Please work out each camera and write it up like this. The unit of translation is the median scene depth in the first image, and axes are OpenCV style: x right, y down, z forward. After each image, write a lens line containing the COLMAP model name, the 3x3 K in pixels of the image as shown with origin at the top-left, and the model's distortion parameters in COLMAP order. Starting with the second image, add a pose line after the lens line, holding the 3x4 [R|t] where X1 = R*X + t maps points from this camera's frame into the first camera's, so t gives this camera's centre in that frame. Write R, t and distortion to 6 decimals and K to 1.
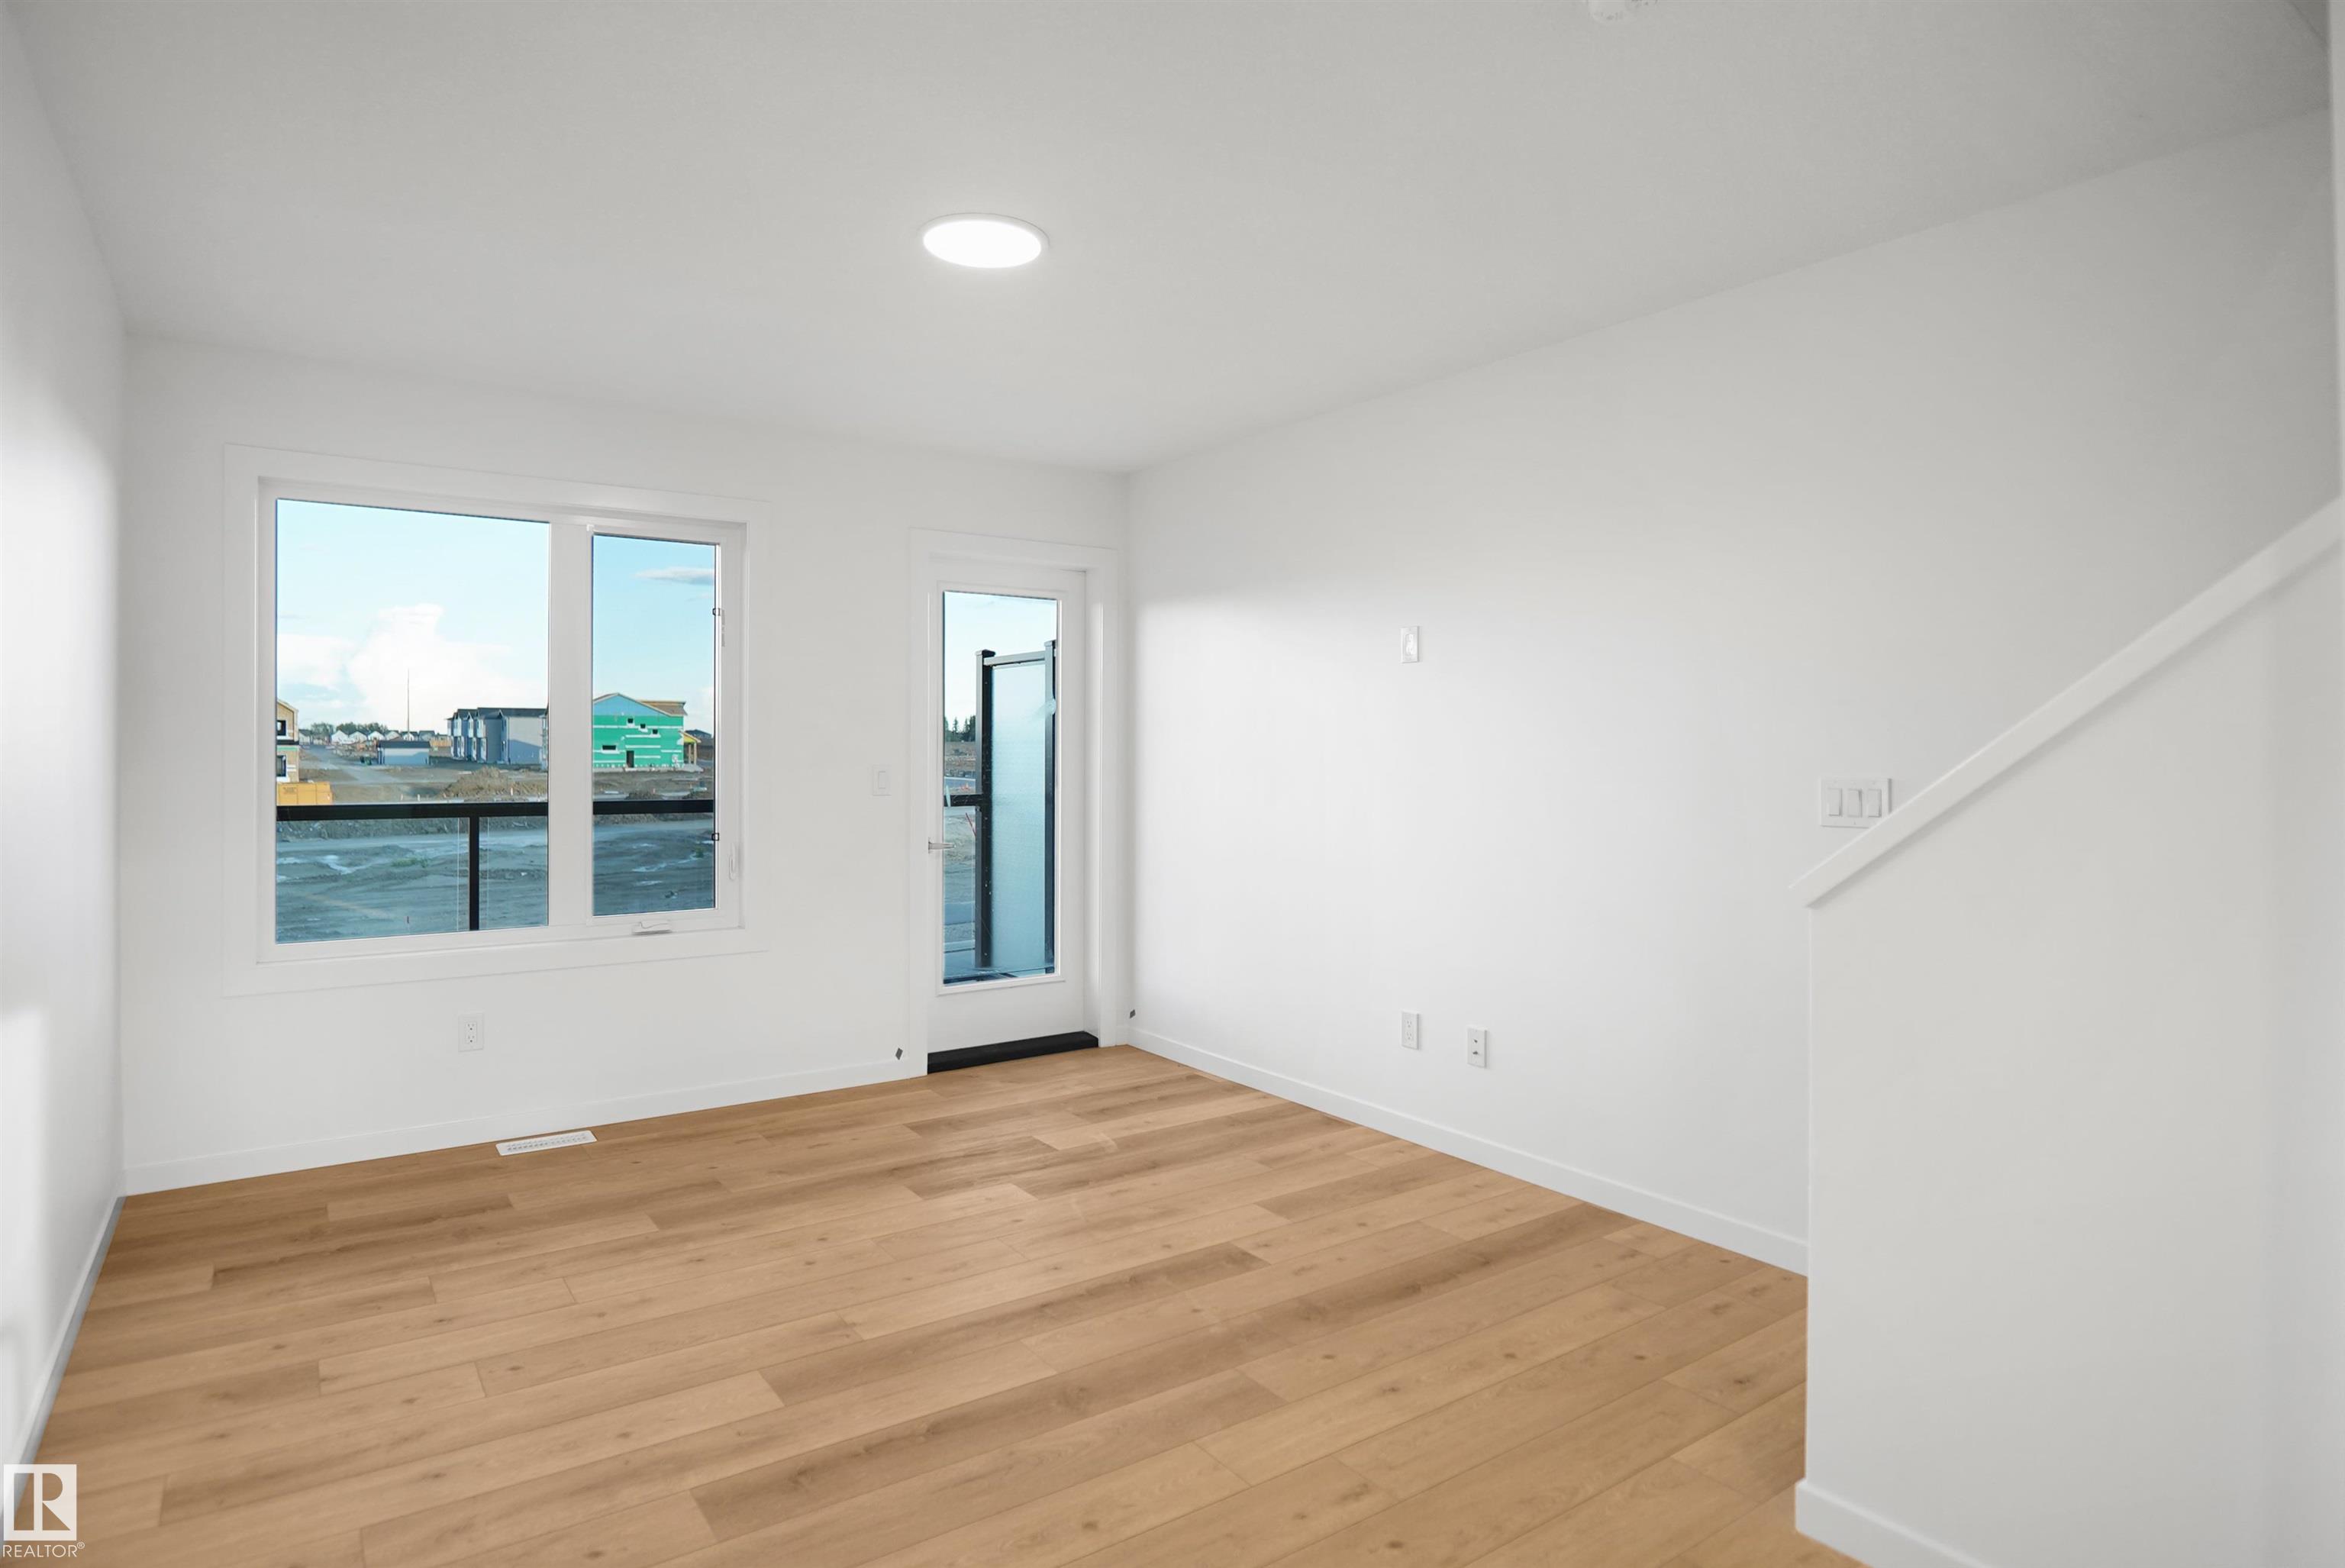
lens RADIAL K [[1275.7, 0, 1165.0], [0, 1275.7, 733.6], [0, 0, 1]] dist [-0.030462, 0.004647]
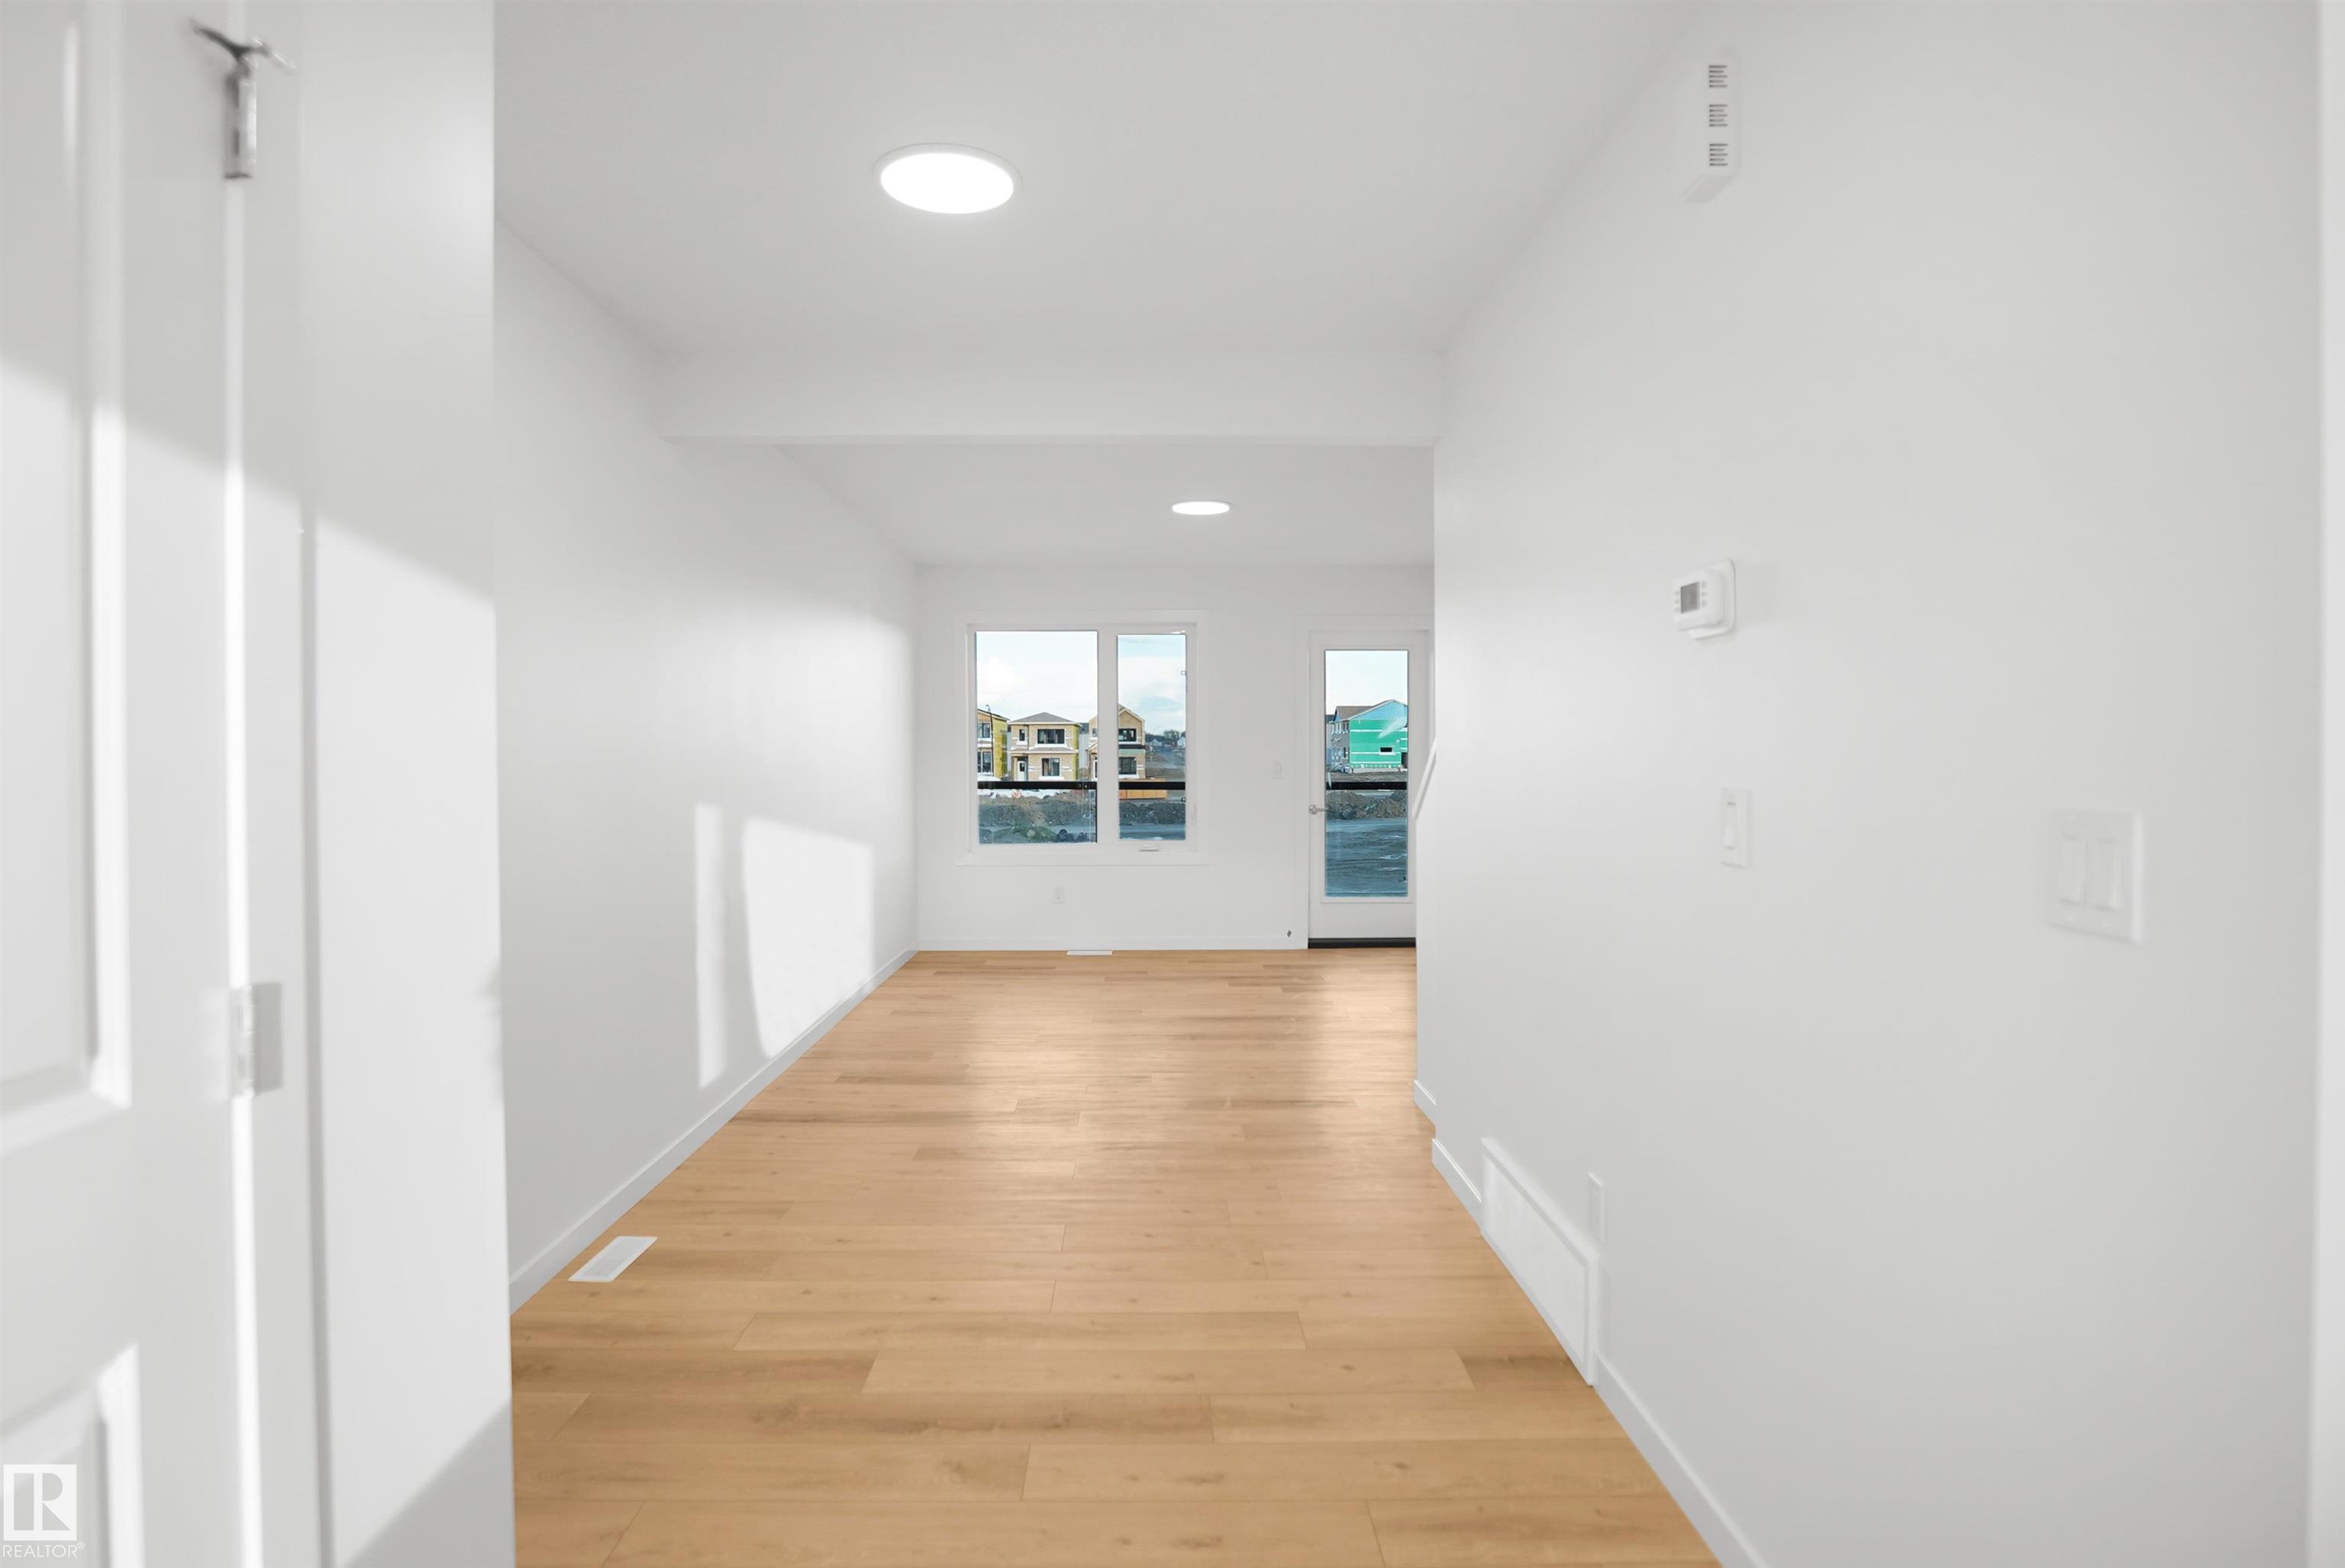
lens RADIAL K [[1275.7, 0, 1159.3], [0, 1275.7, 748.3], [0, 0, 1]] dist [-0.030462, 0.004647]
pose [[0.824520, -0.002543, -0.565827, 0.886581], [0.008270, 0.999937, 0.007557, -0.004645], [0.565772, -0.010910, 0.824490, -0.689577]]
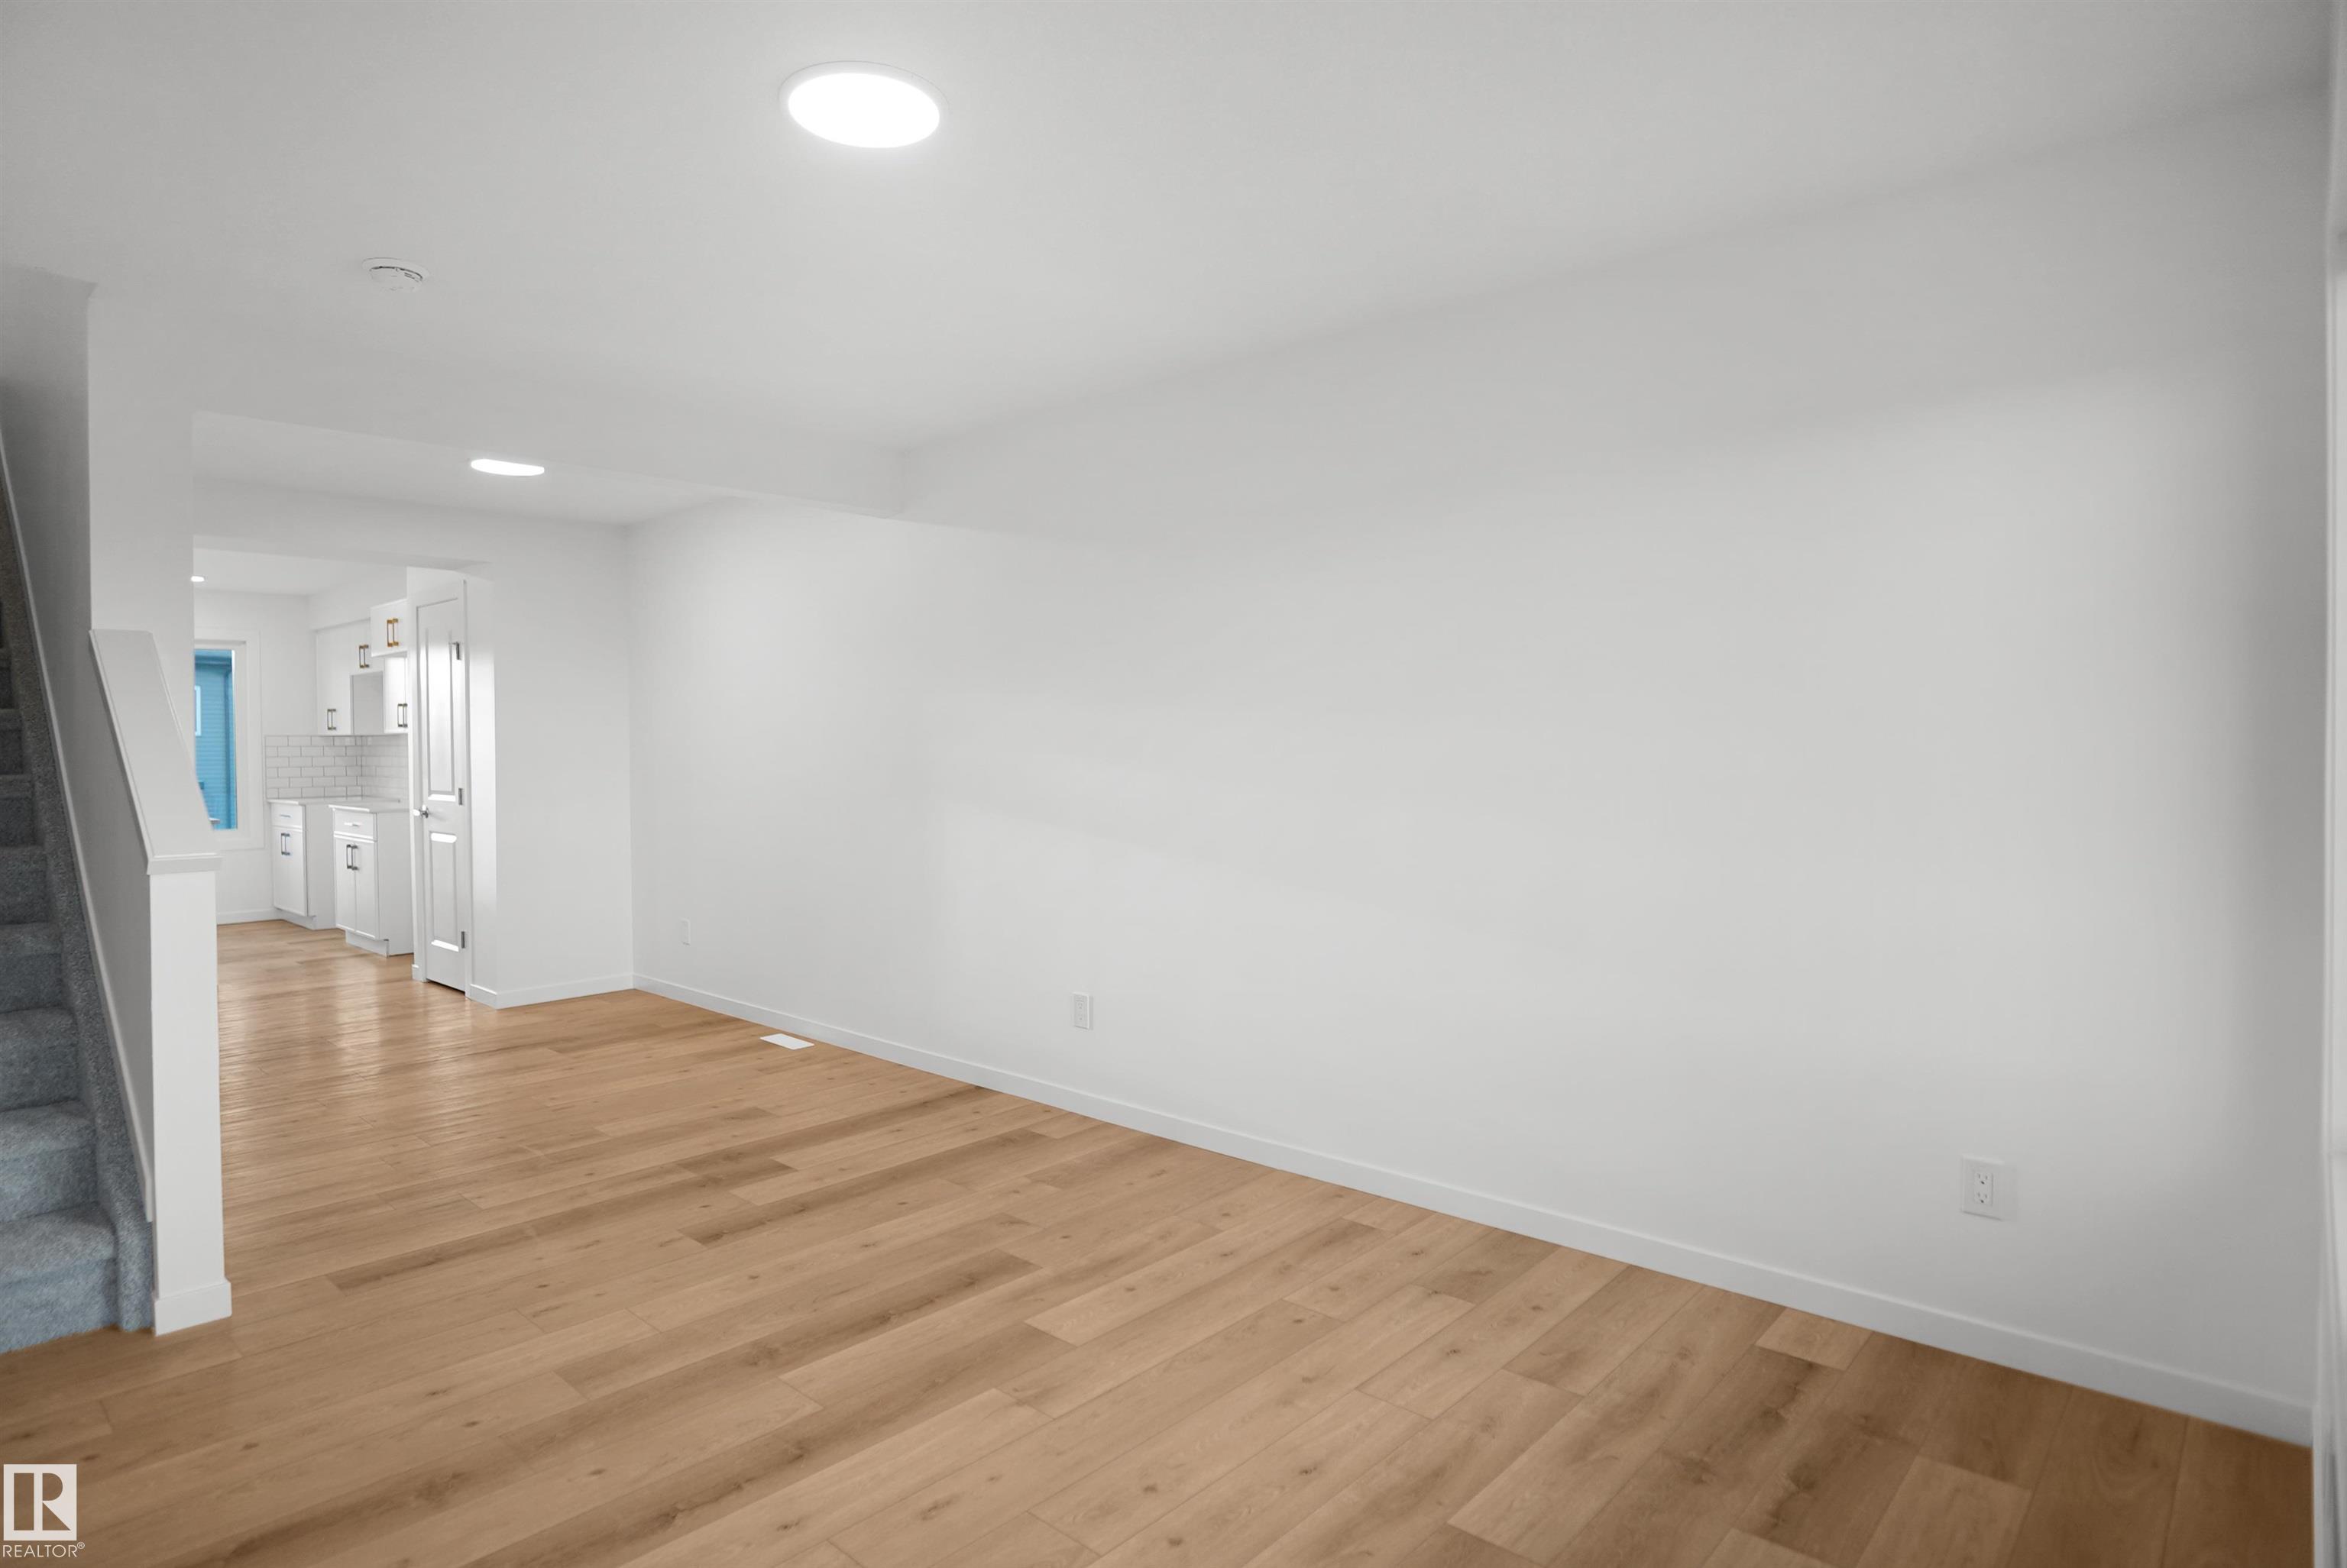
lens RADIAL K [[1276.5, 0, 1157.0], [0, 1276.5, 765.8], [0, 0, 1]] dist [-0.030462, 0.004647]
pose [[-0.977070, 0.008947, -0.212731, -0.135240], [0.007450, 0.999942, 0.007838, 0.012413], [0.212789, 0.006074, -0.977079, 1.634581]]
